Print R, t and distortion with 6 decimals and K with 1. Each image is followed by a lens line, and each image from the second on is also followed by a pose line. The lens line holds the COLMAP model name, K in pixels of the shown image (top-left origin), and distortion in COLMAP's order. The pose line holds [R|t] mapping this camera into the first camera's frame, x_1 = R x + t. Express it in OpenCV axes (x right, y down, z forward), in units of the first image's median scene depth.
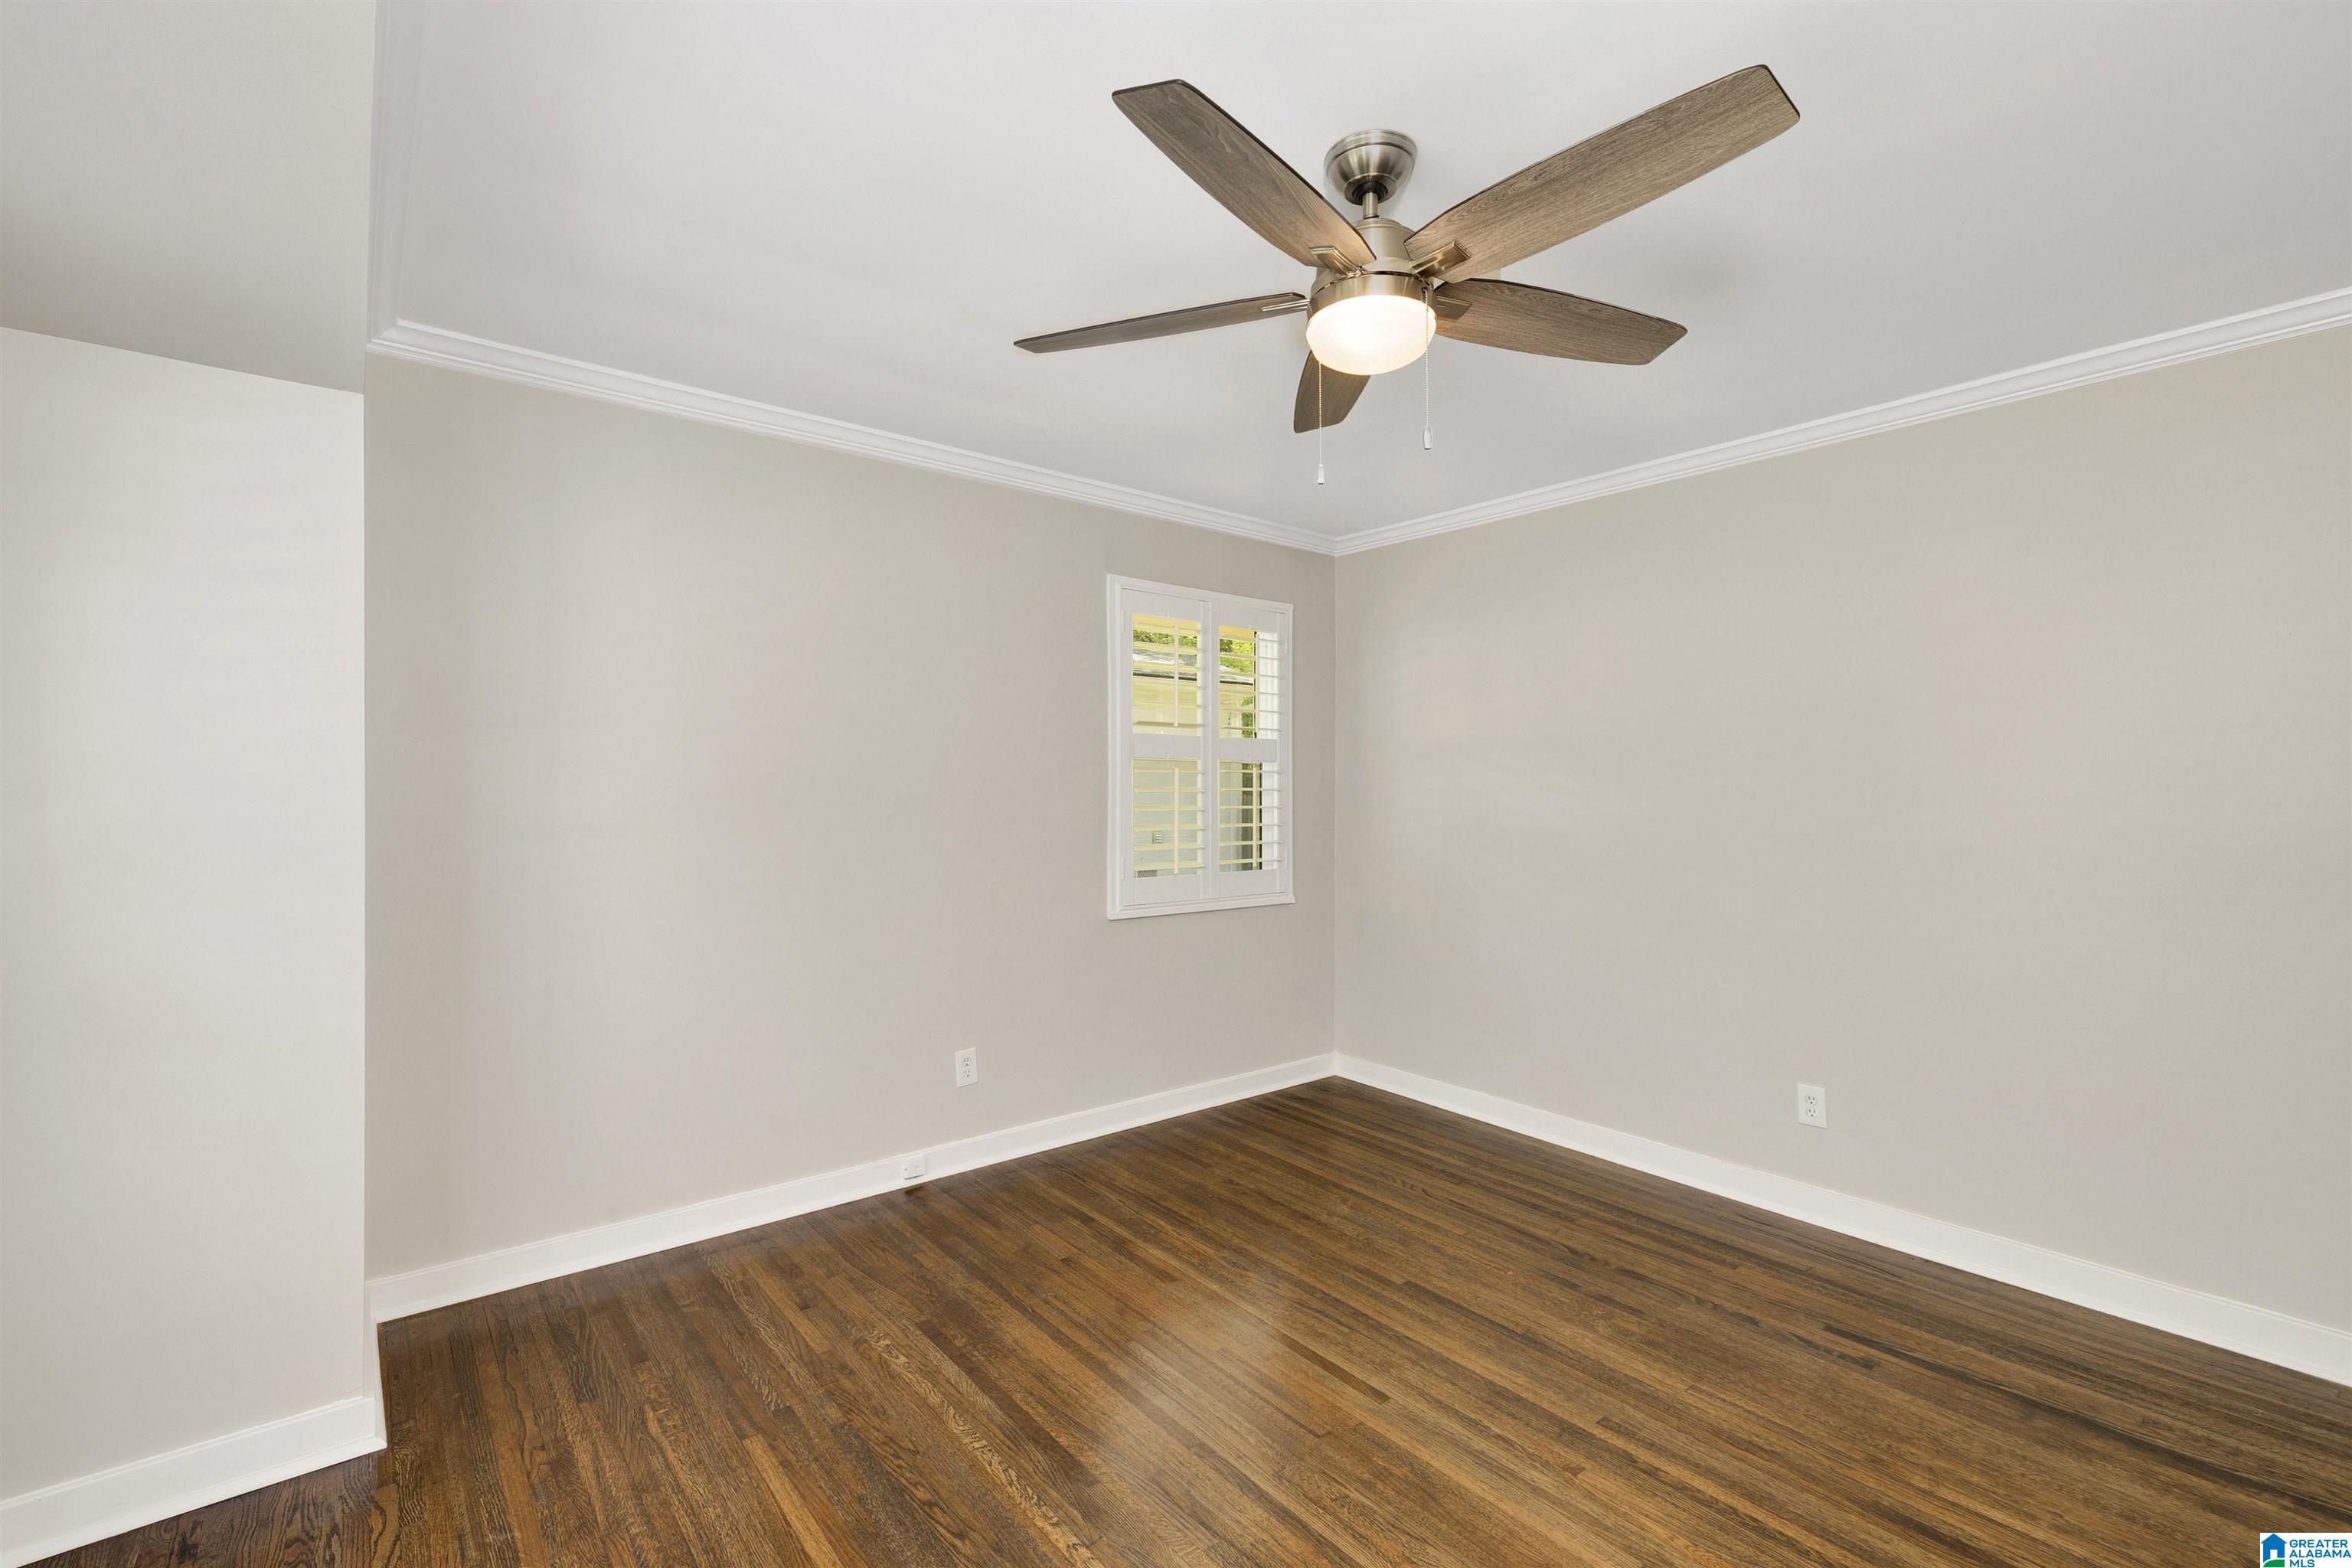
lens RADIAL K [[1028.9, 0, 1183.8], [0, 1028.9, 787.6], [0, 0, 1]] dist [0.004840, 0.000075]
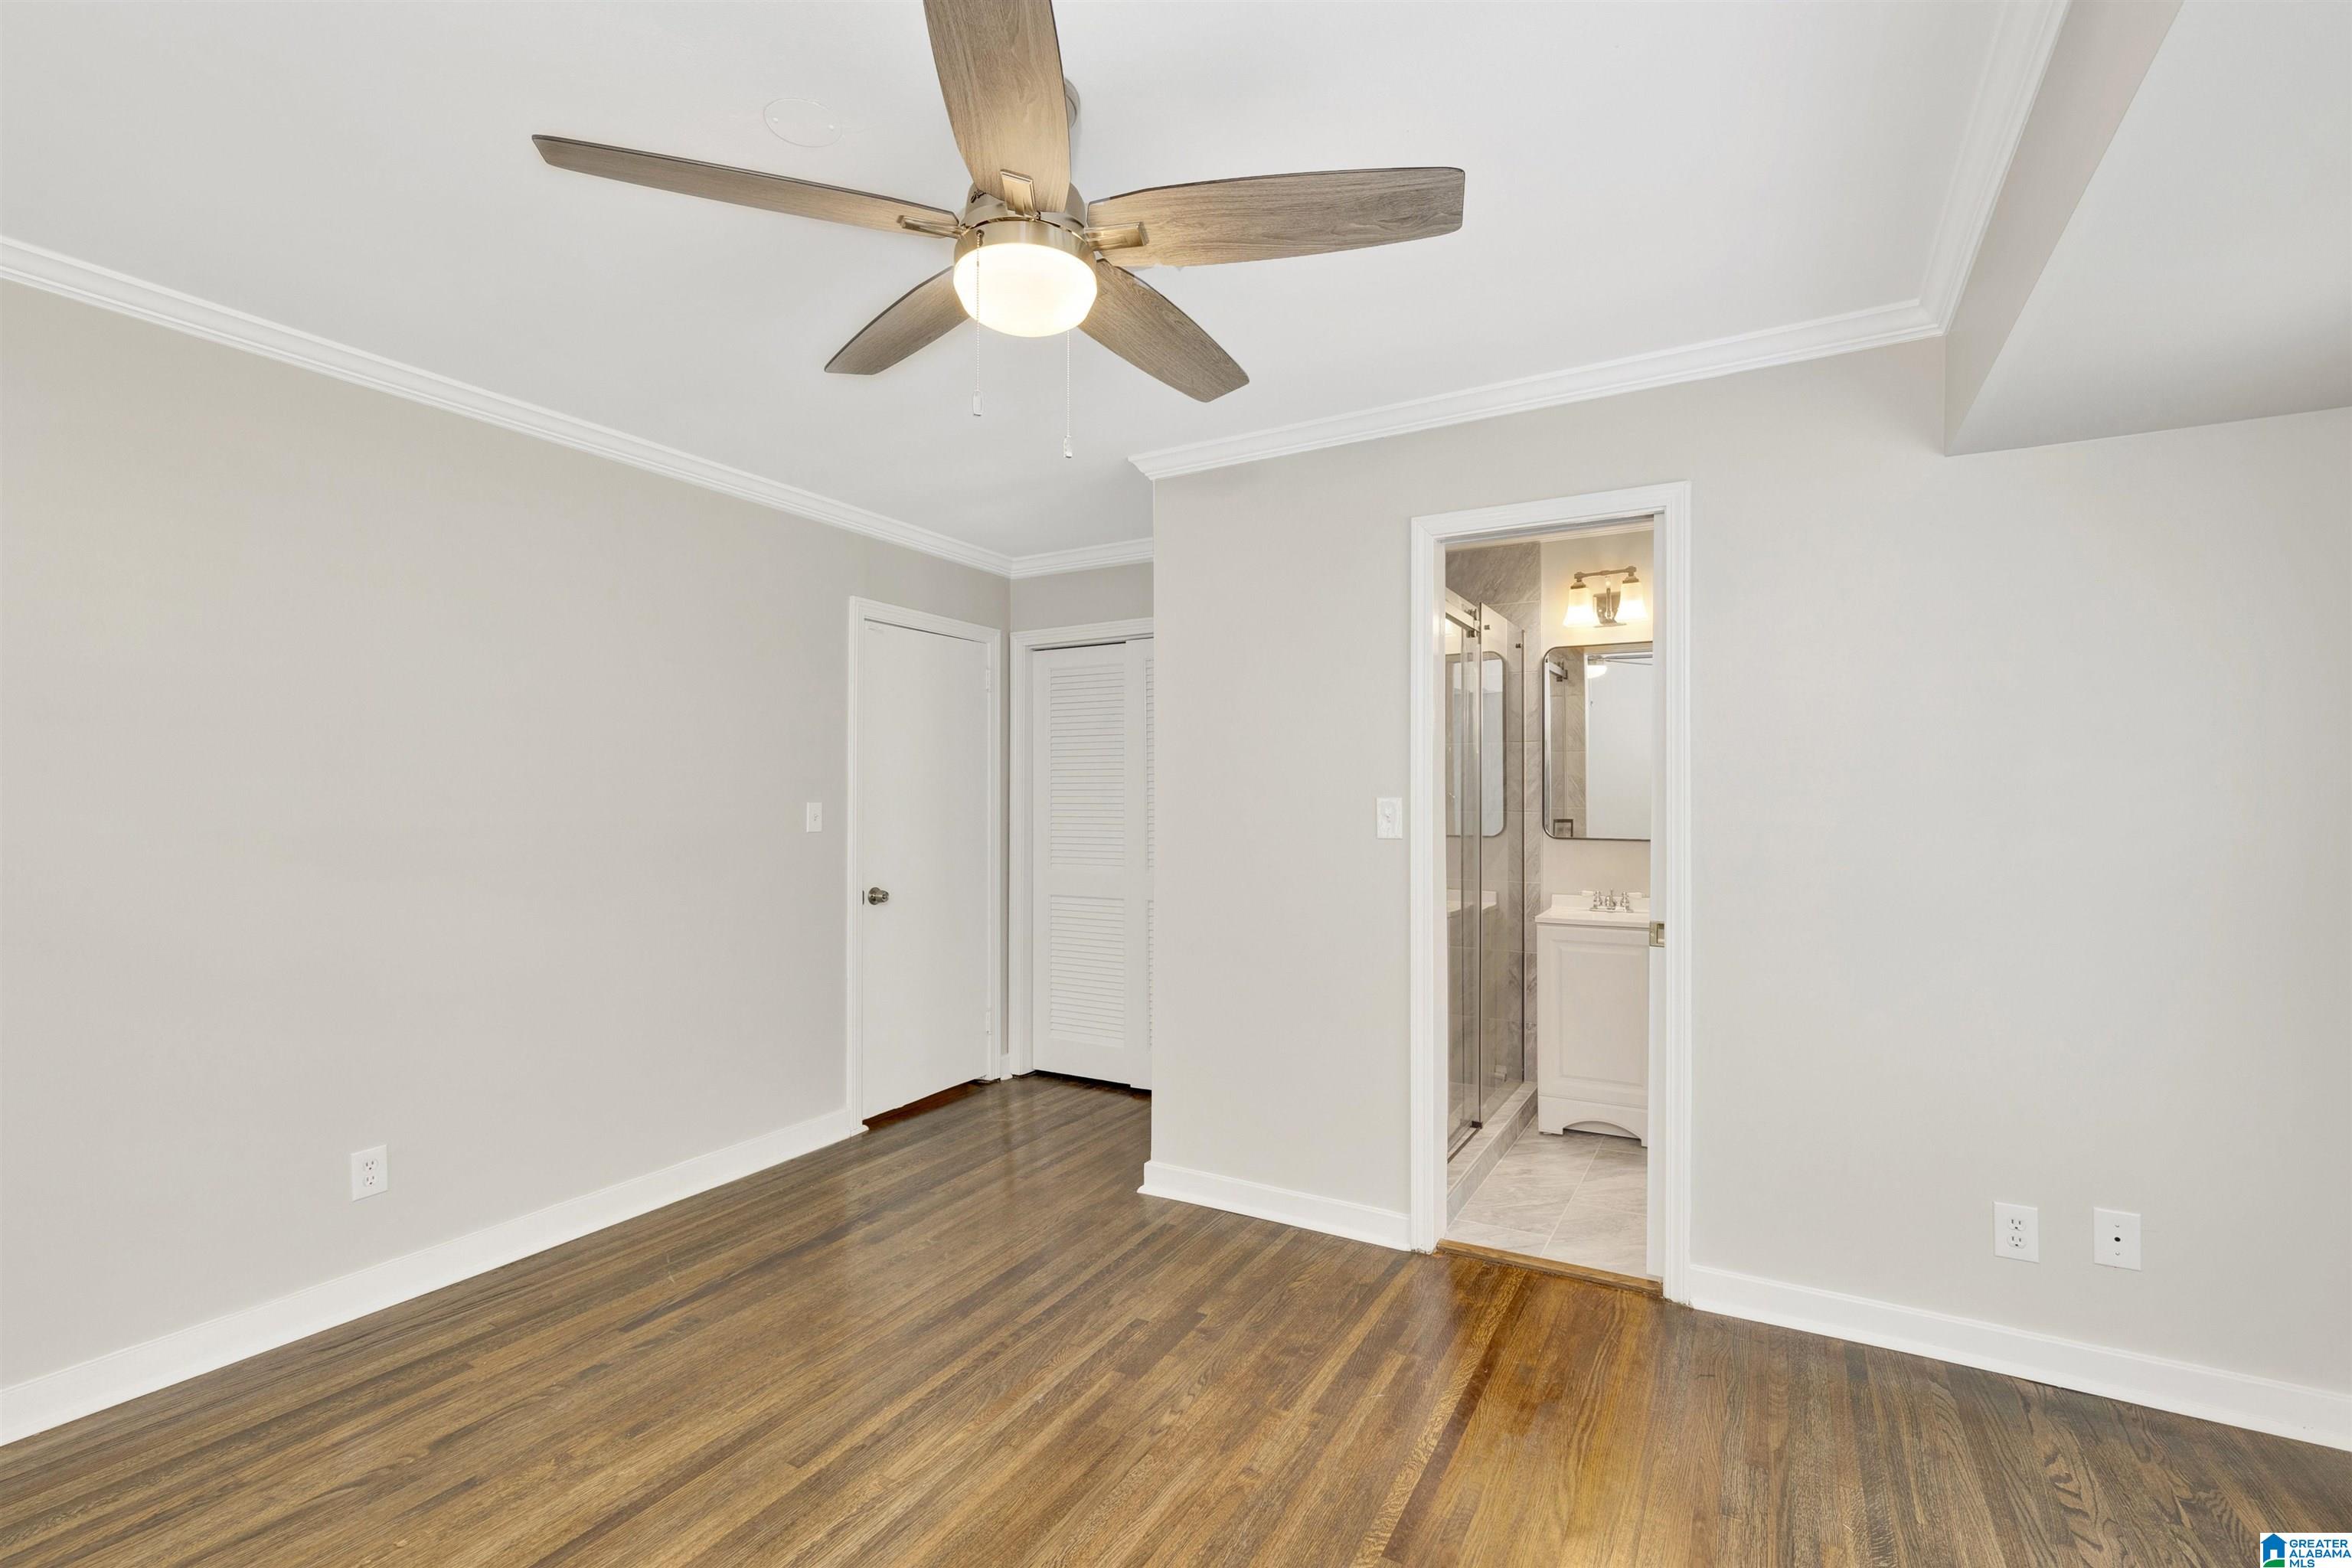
lens RADIAL K [[1028.9, 0, 1161.0], [0, 1028.9, 783.5], [0, 0, 1]] dist [0.004840, 0.000075]
pose [[-0.345712, 0.015034, 0.938220, -0.514879], [0.002383, 0.999882, -0.015144, 0.008280], [-0.938338, -0.002999, -0.345707, 0.871132]]
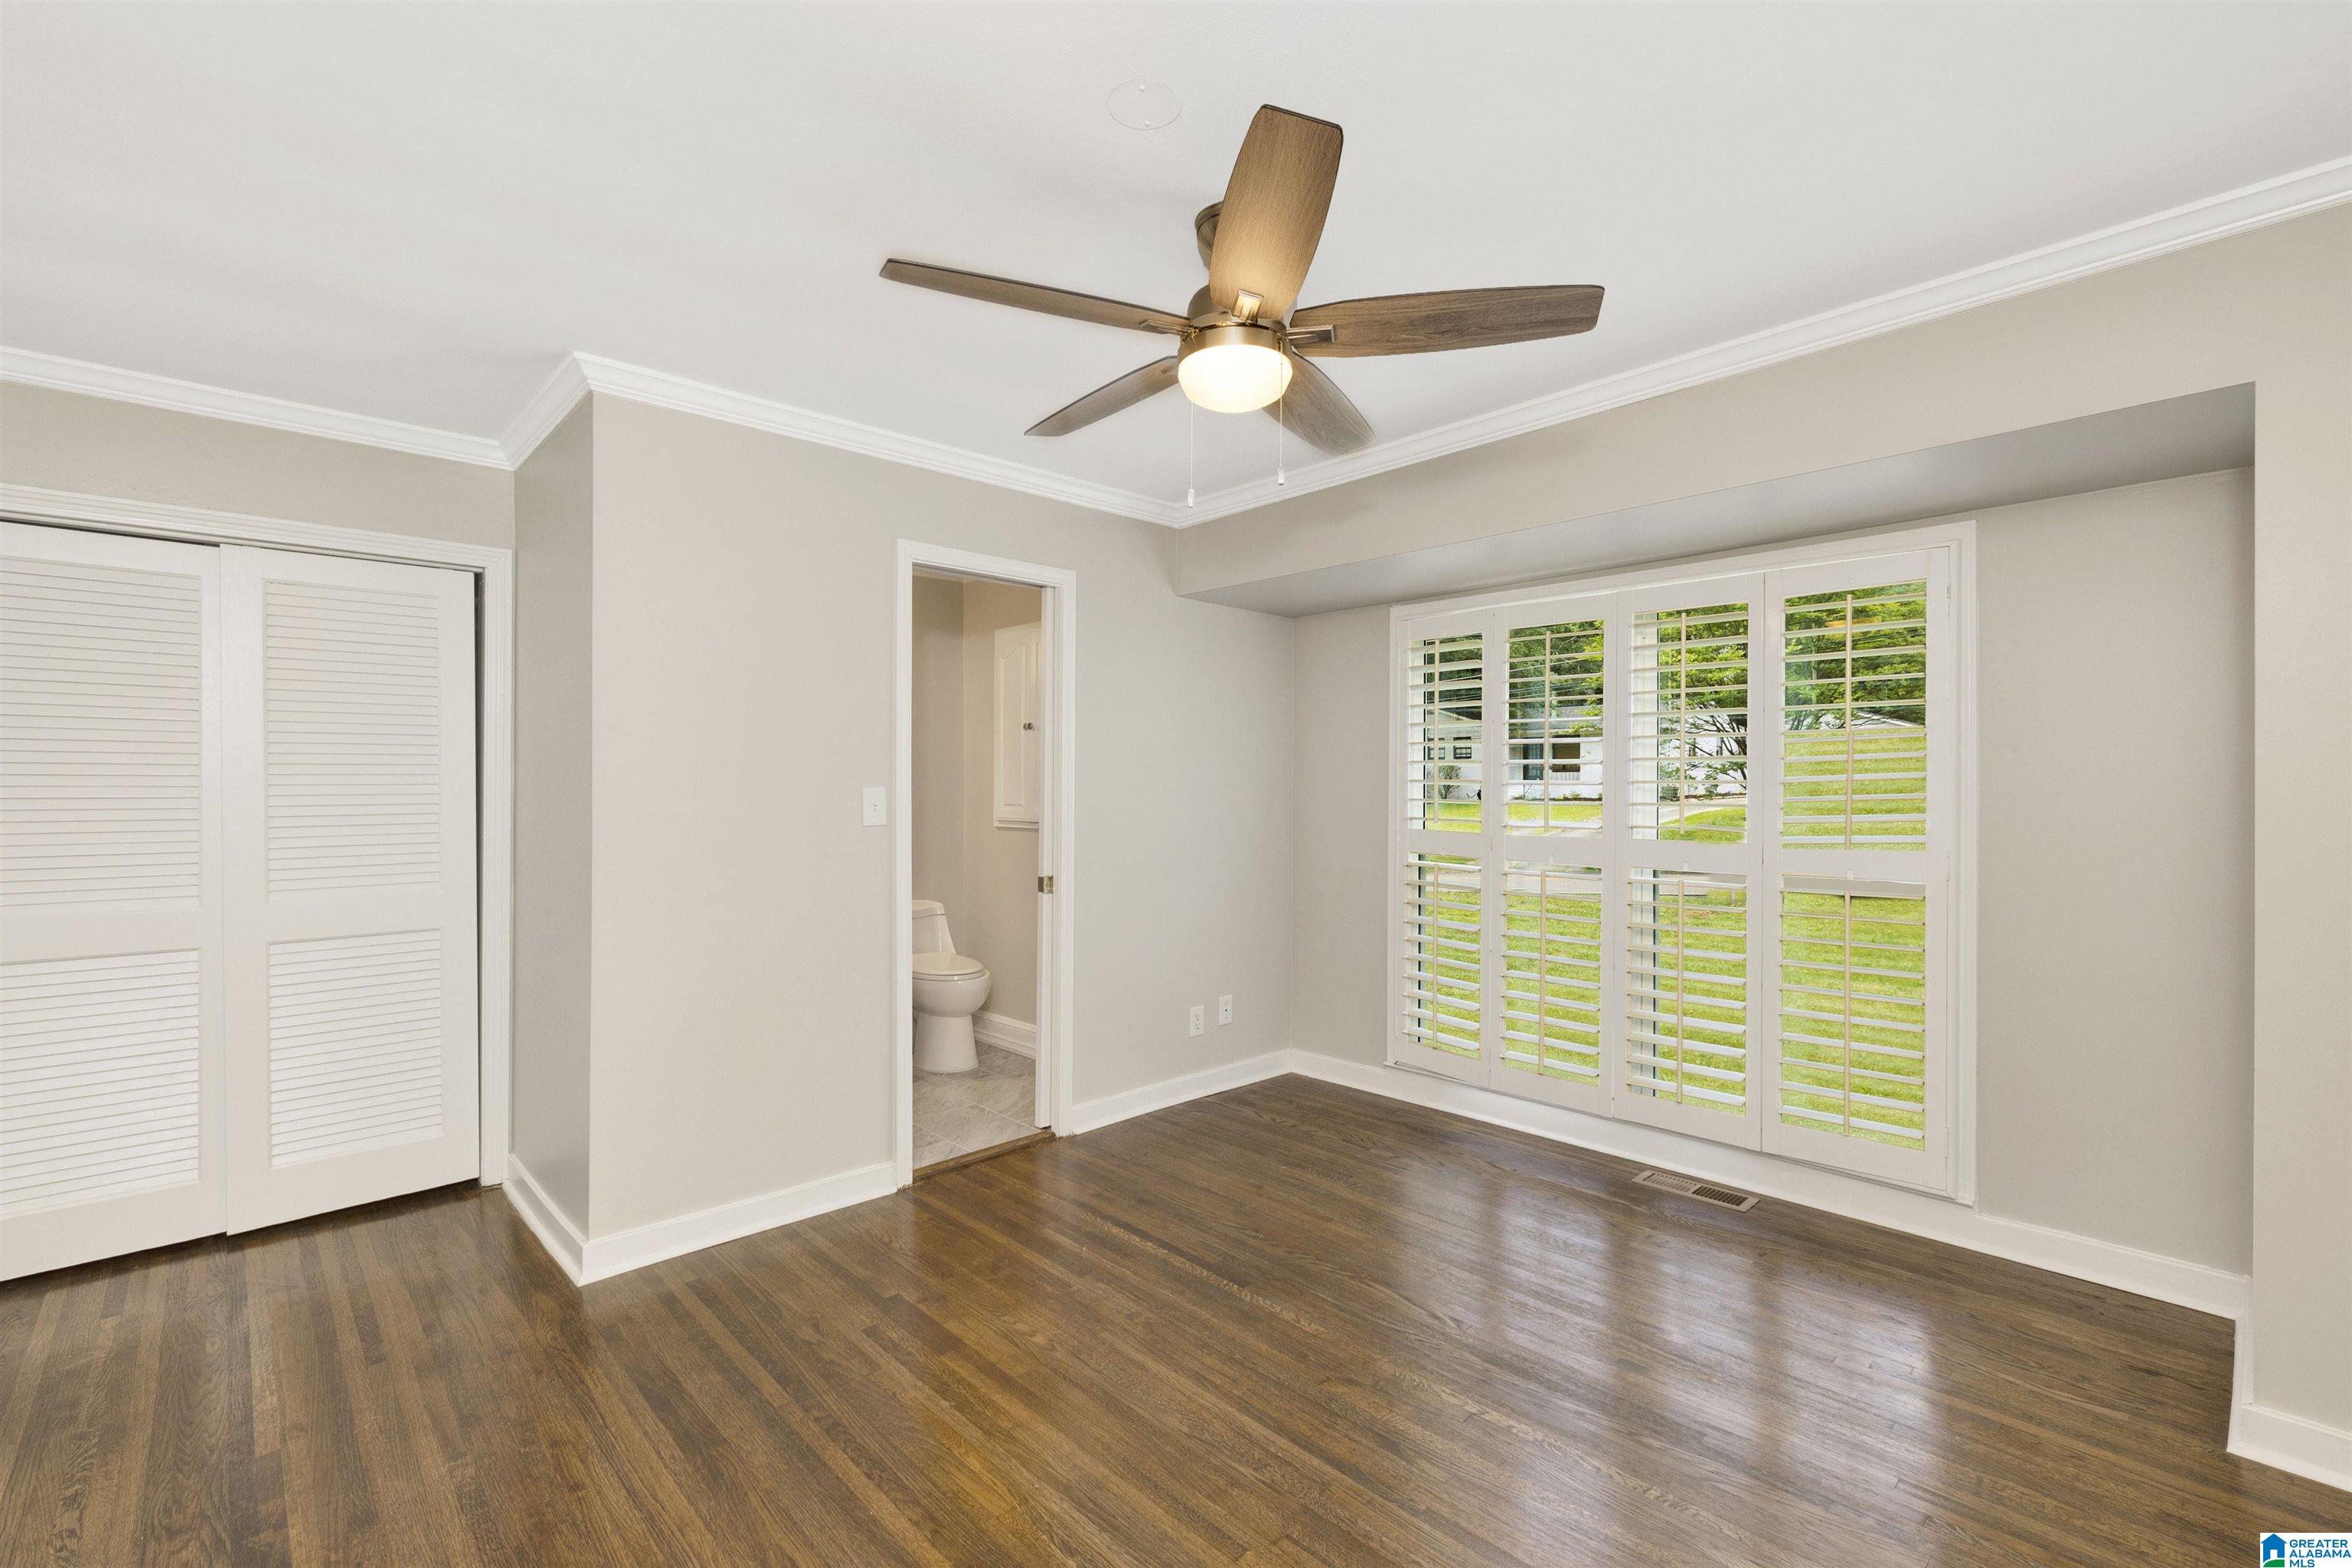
lens RADIAL K [[1028.9, 0, 1163.7], [0, 1028.9, 791.6], [0, 0, 1]] dist [0.004840, 0.000075]
pose [[-0.998445, -0.000308, -0.055750, 0.233187], [-0.000492, 0.999994, 0.003299, 0.007781], [0.055749, 0.003321, -0.998439, 1.534804]]
